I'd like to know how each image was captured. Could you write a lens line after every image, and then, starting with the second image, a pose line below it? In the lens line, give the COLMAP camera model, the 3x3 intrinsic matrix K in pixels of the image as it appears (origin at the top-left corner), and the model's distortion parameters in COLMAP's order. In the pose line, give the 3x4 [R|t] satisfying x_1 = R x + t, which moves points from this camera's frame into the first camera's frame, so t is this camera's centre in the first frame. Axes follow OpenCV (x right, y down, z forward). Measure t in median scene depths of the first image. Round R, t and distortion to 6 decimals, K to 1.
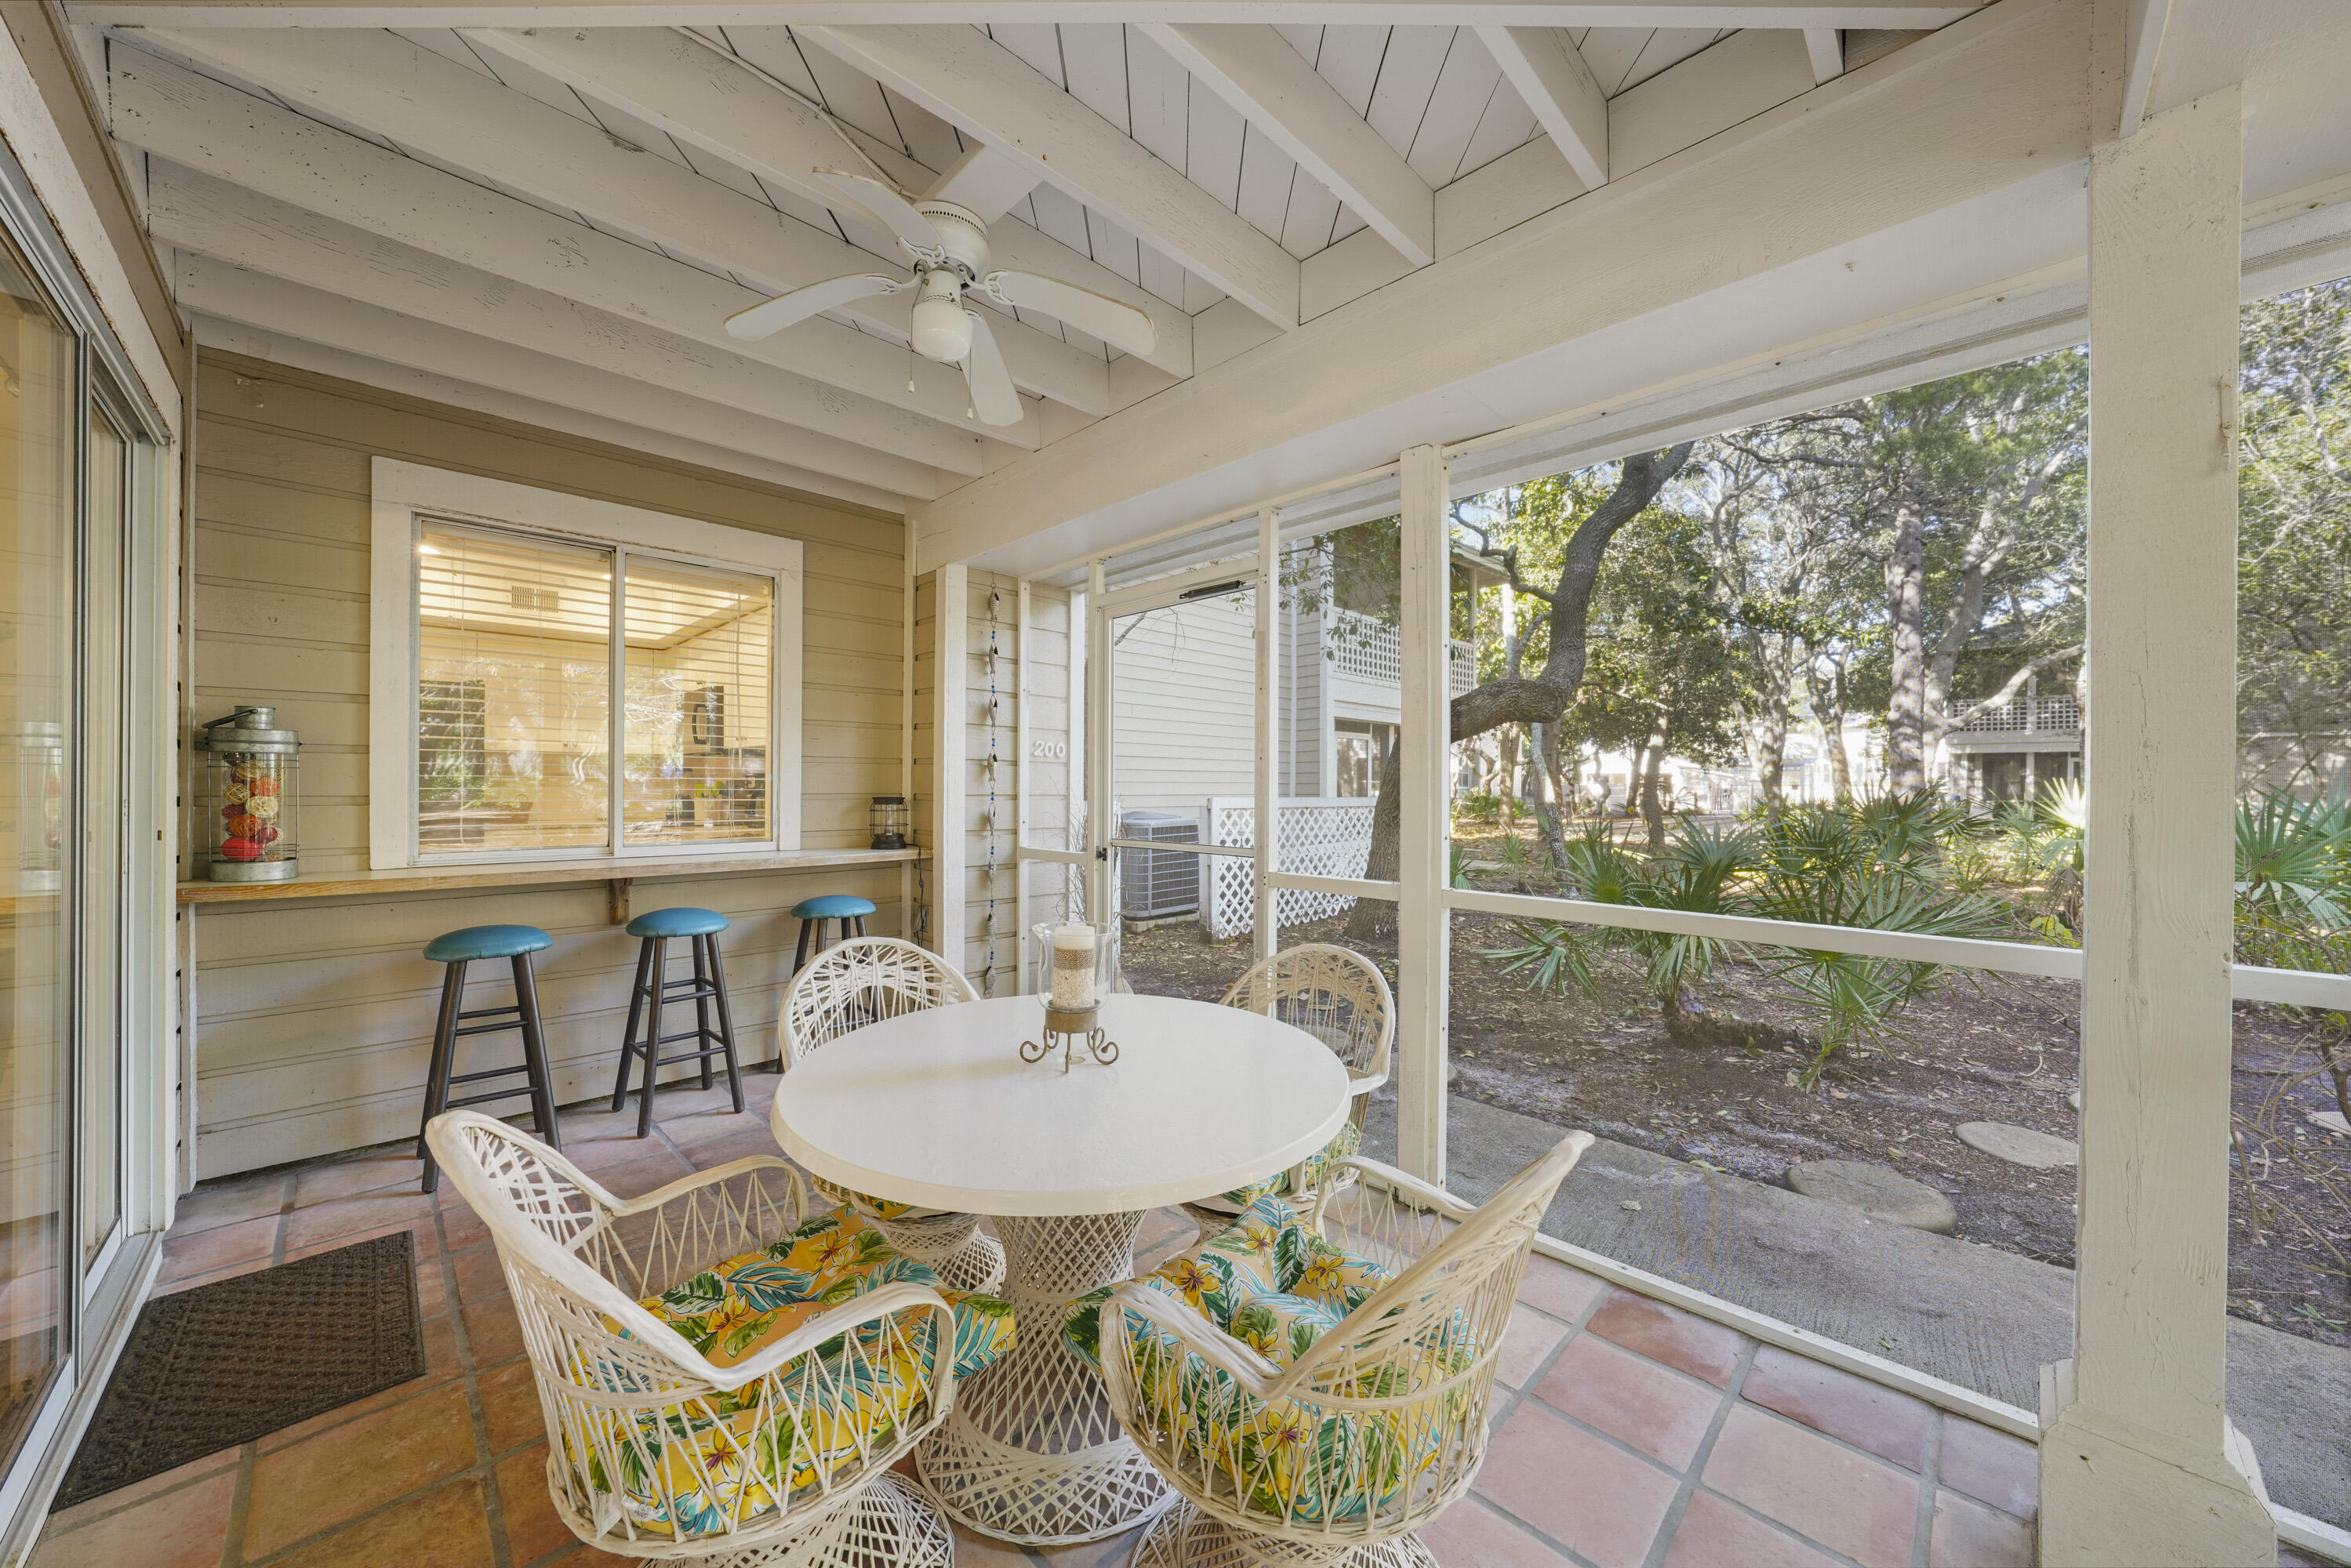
lens RADIAL K [[824.5, 0, 1176.8], [0, 824.5, 799.6], [0, 0, 1]] dist [-0.015773, 0.000025]
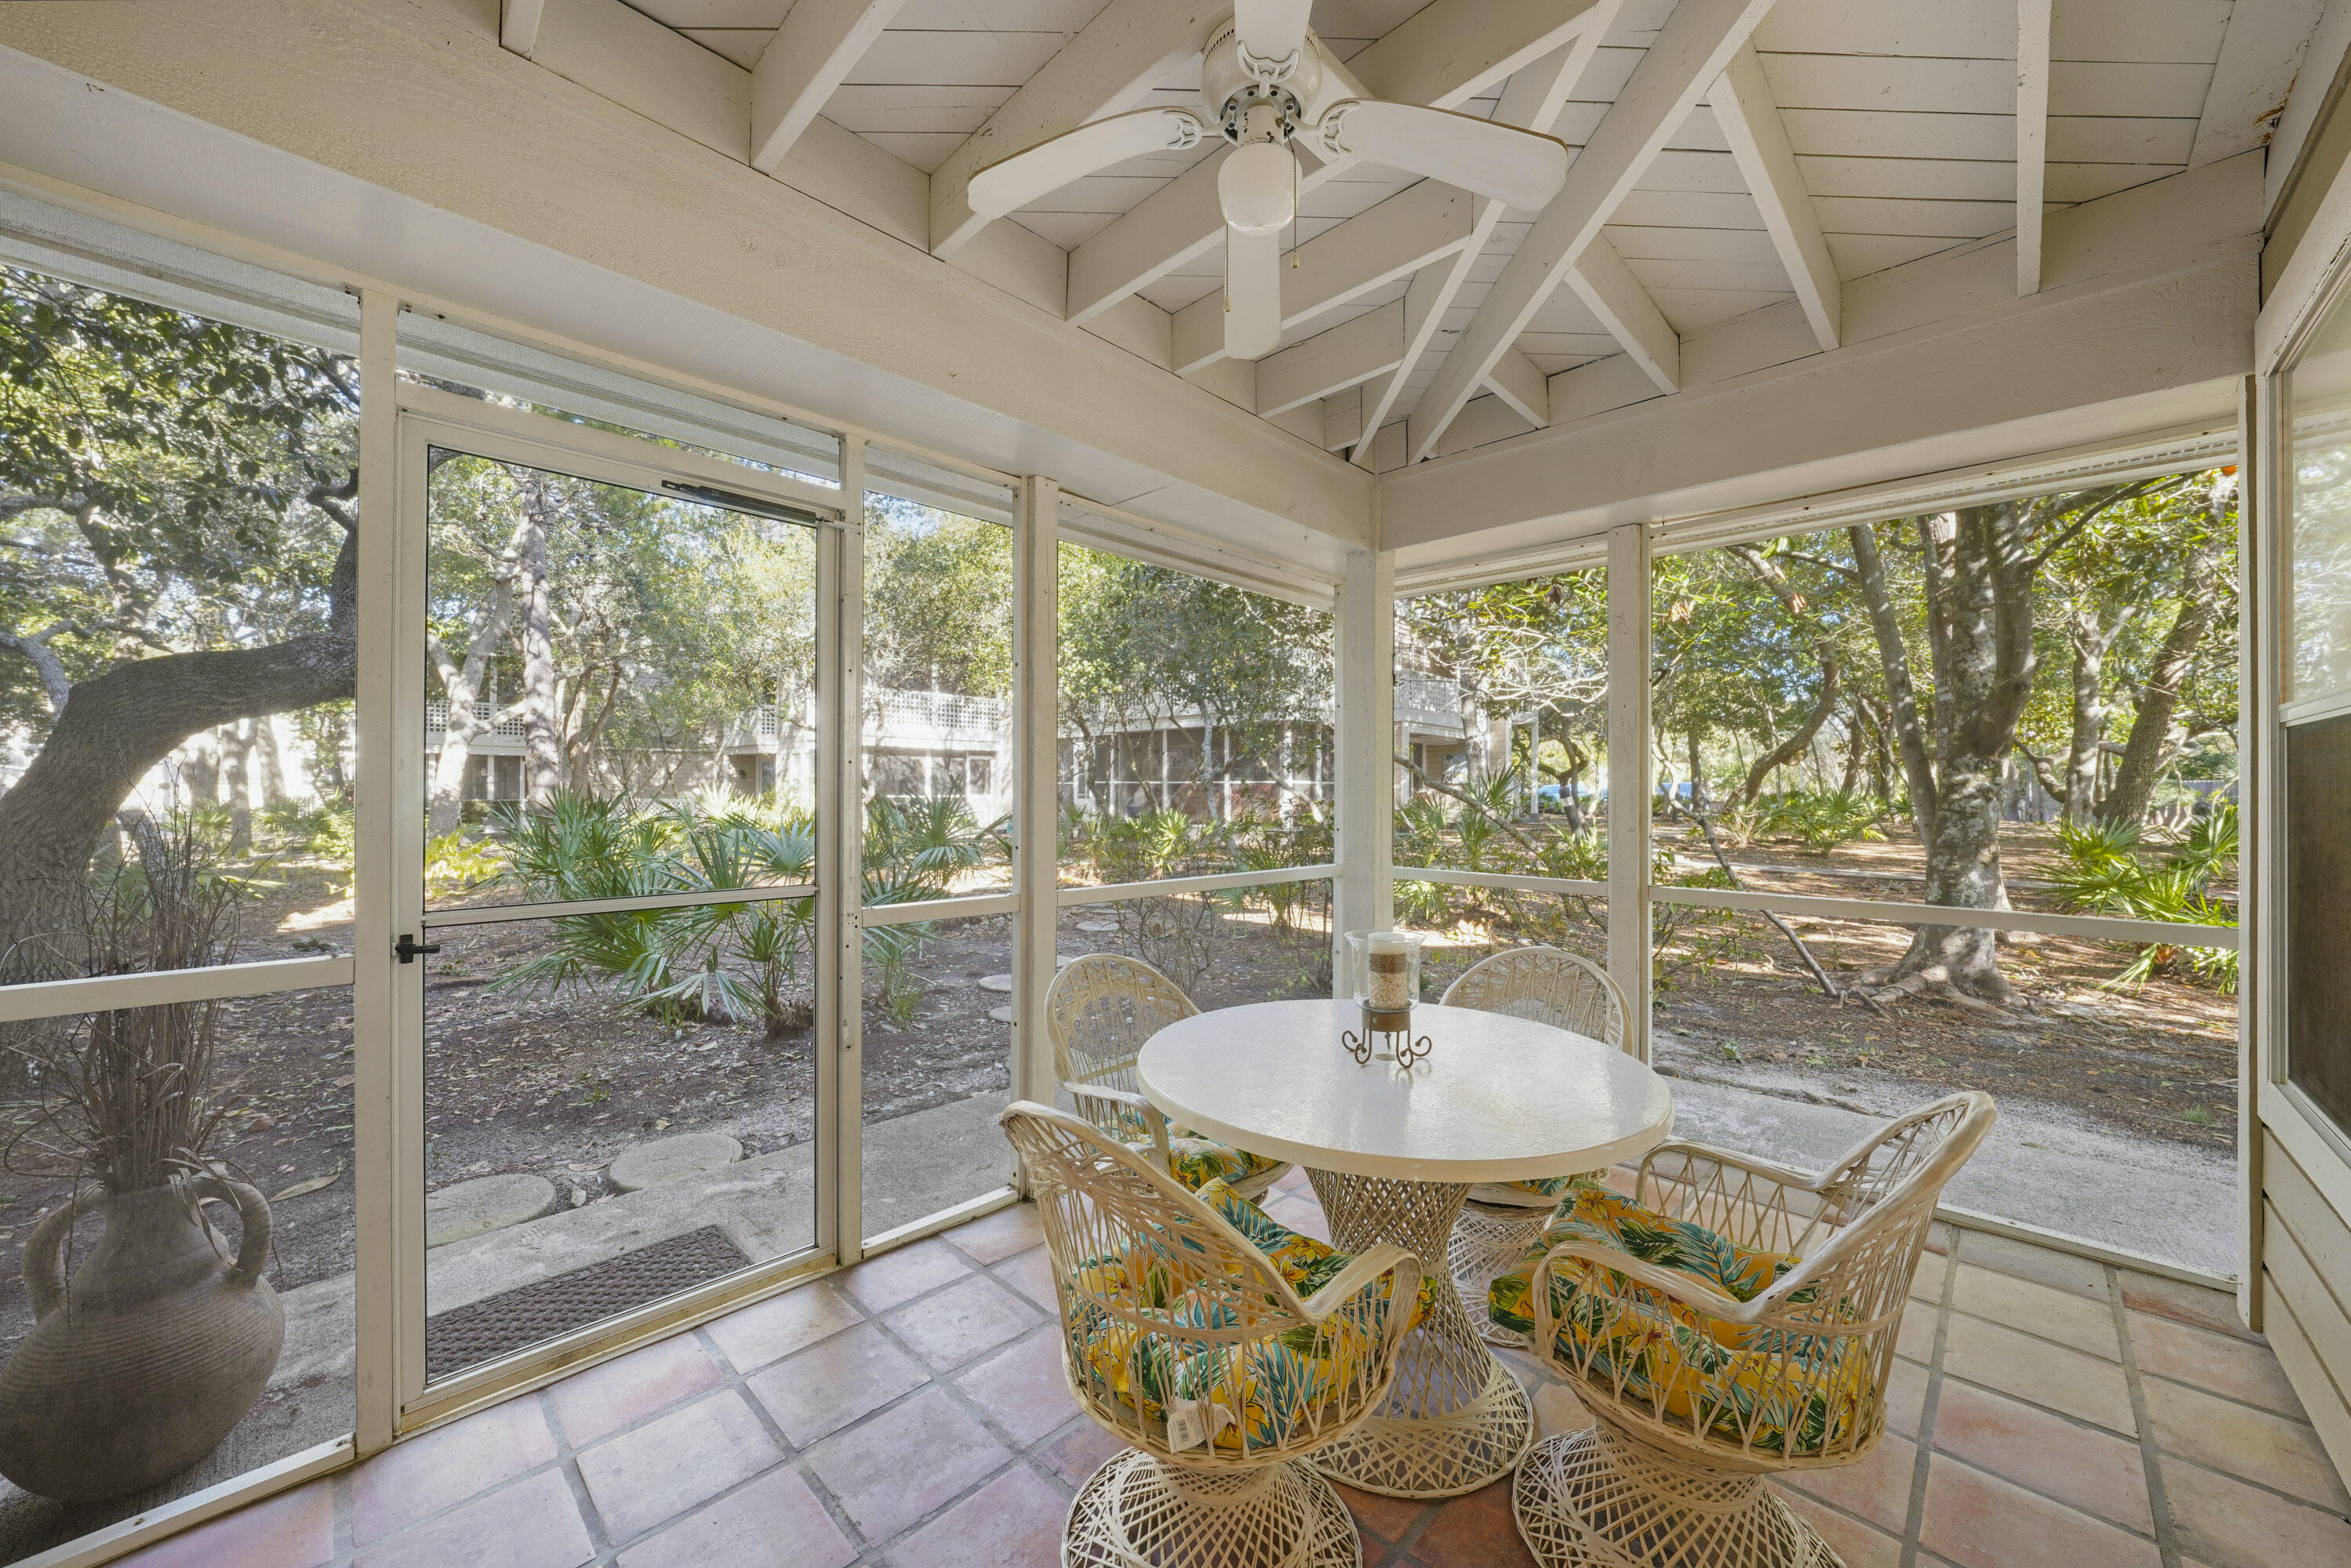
lens RADIAL K [[859.1, 0, 1170.1], [0, 859.1, 790.3], [0, 0, 1]] dist [-0.026193, 0.006614]
pose [[-0.021214, 0.002096, 0.999773, -0.460049], [0.006232, 0.999979, -0.001964, -0.010922], [-0.999756, 0.006189, -0.021227, 0.496461]]
